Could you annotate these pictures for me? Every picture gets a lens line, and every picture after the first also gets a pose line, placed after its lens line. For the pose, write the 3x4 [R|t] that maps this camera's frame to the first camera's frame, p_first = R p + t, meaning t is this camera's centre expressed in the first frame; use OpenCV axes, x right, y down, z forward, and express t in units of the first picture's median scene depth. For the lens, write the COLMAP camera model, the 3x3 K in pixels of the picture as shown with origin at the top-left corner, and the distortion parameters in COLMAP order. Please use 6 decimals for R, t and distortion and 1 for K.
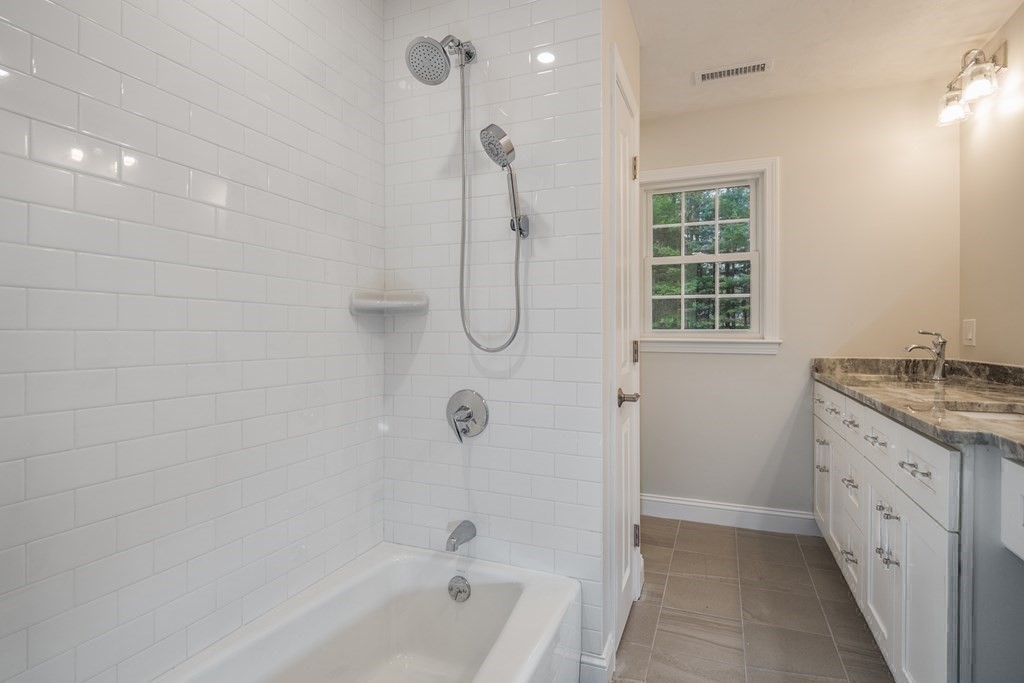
lens RADIAL K [[514.1, 0, 511.3], [0, 514.1, 338.0], [0, 0, 1]] dist [-0.016681, -0.001591]
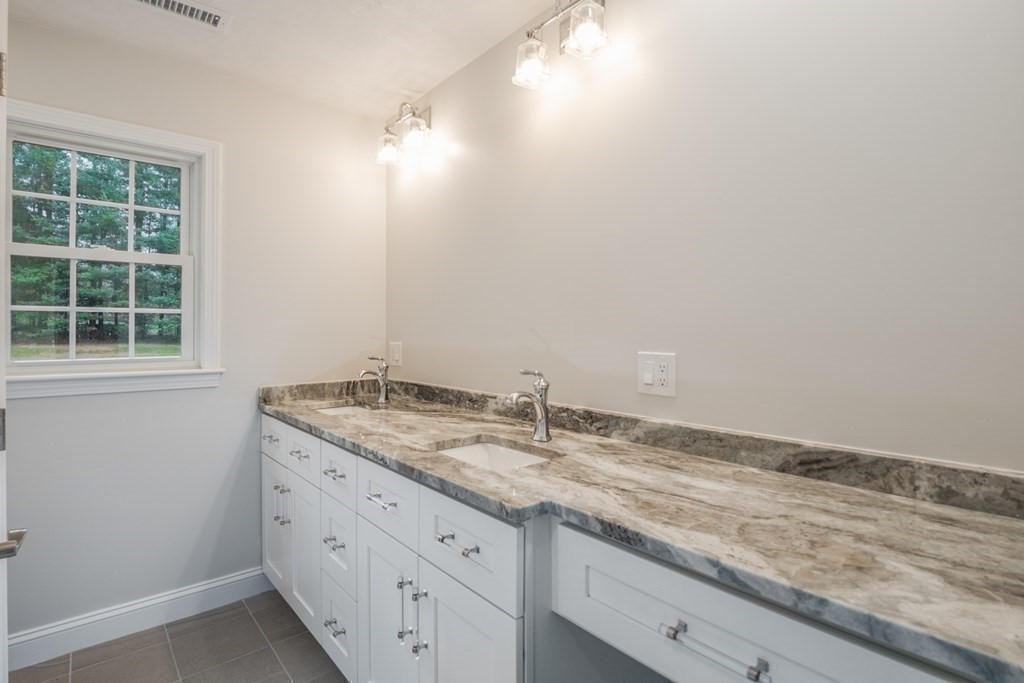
lens RADIAL K [[505.7, 0, 508.1], [0, 505.7, 326.0], [0, 0, 1]] dist [-0.008412, -0.004533]
pose [[0.461929, 0.006447, 0.886894, 0.027500], [0.012946, 0.999818, -0.014010, -0.050108], [-0.886823, 0.017953, 0.461761, 0.245418]]
